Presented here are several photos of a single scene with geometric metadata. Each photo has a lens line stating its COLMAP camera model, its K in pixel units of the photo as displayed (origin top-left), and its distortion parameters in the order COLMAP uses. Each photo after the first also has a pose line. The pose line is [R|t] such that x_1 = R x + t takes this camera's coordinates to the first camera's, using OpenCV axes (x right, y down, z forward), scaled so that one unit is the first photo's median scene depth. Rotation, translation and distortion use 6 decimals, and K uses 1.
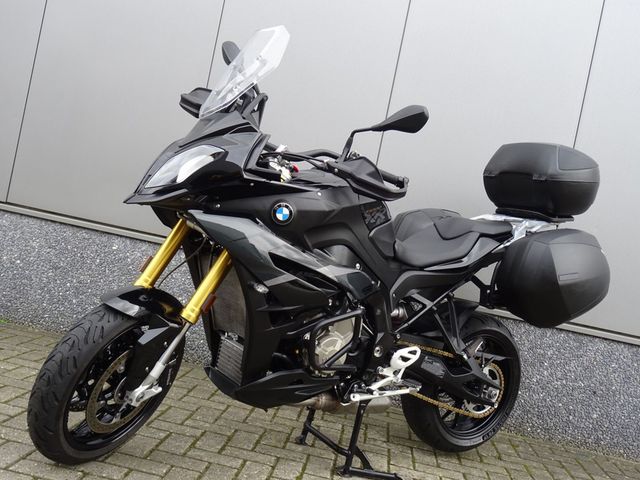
lens RADIAL K [[701.7, 0, 321.8], [0, 701.7, 242.4], [0, 0, 1]] dist [-0.007374, 0.000000]
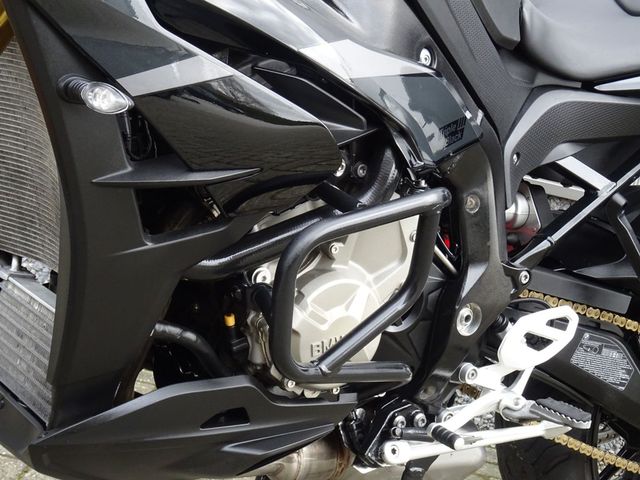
lens RADIAL K [[1195.0, 0, 318.6], [0, 1195.0, 240.6], [0, 0, 1]] dist [0.072367, 0.000000]
pose [[0.998632, 0.016343, 0.049676, -0.021767], [-0.021621, 0.993955, 0.107636, 0.057117], [-0.047617, -0.108563, 0.992948, 0.438970]]
